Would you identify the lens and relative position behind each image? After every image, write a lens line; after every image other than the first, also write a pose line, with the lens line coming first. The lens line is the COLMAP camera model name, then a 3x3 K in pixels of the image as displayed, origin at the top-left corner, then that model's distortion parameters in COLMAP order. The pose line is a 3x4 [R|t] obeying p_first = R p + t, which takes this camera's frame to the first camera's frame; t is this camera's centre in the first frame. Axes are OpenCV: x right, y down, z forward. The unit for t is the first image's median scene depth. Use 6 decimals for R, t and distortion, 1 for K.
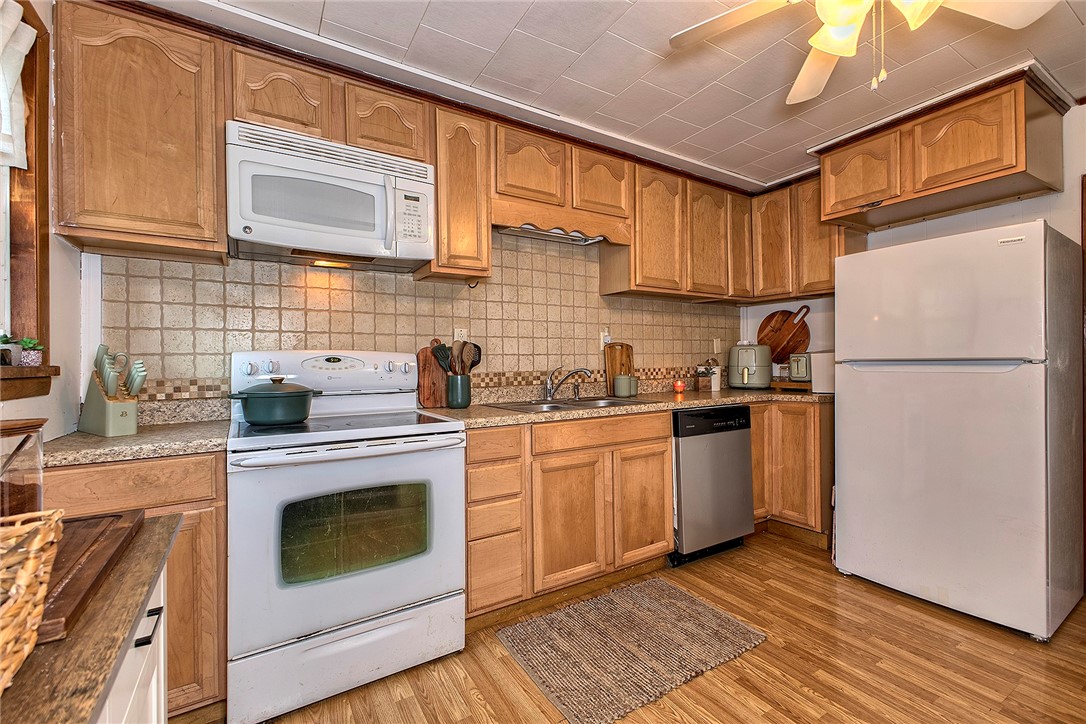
lens RADIAL K [[467.7, 0, 543.3], [0, 467.7, 362.4], [0, 0, 1]] dist [0.005077, -0.000152]
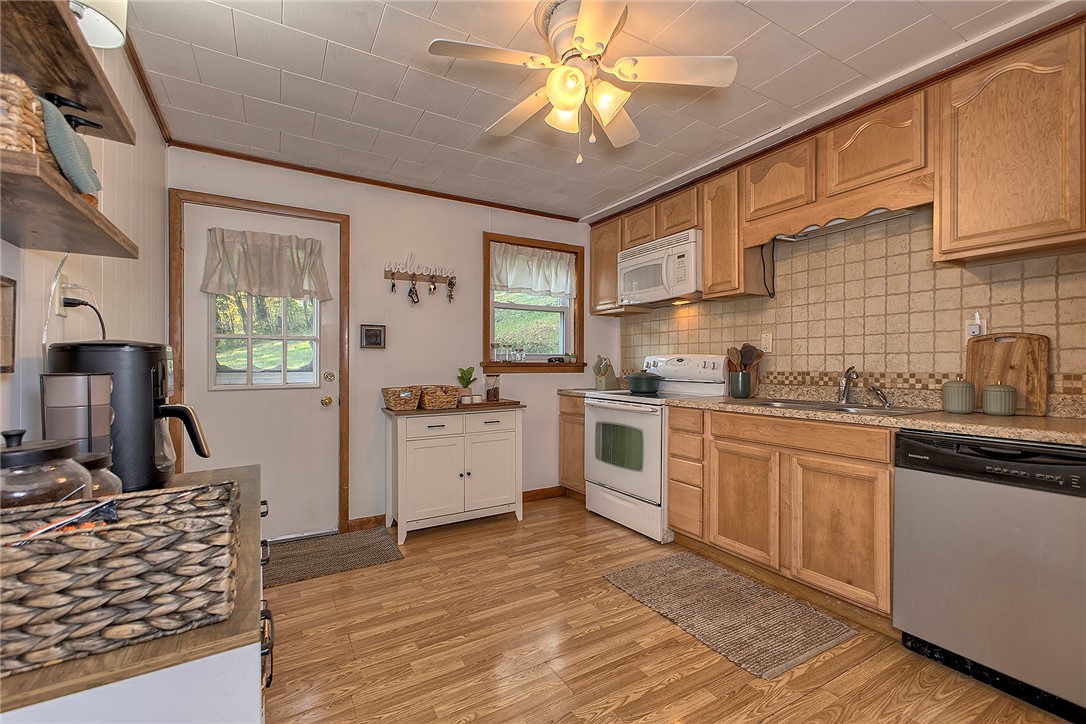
lens RADIAL K [[467.7, 0, 542.9], [0, 467.7, 362.5], [0, 0, 1]] dist [0.005077, -0.000152]
pose [[-0.022368, 0.007284, -0.999723, 1.065862], [0.000492, 0.999973, 0.007274, -0.008158], [0.999750, -0.000329, -0.022371, 0.478463]]
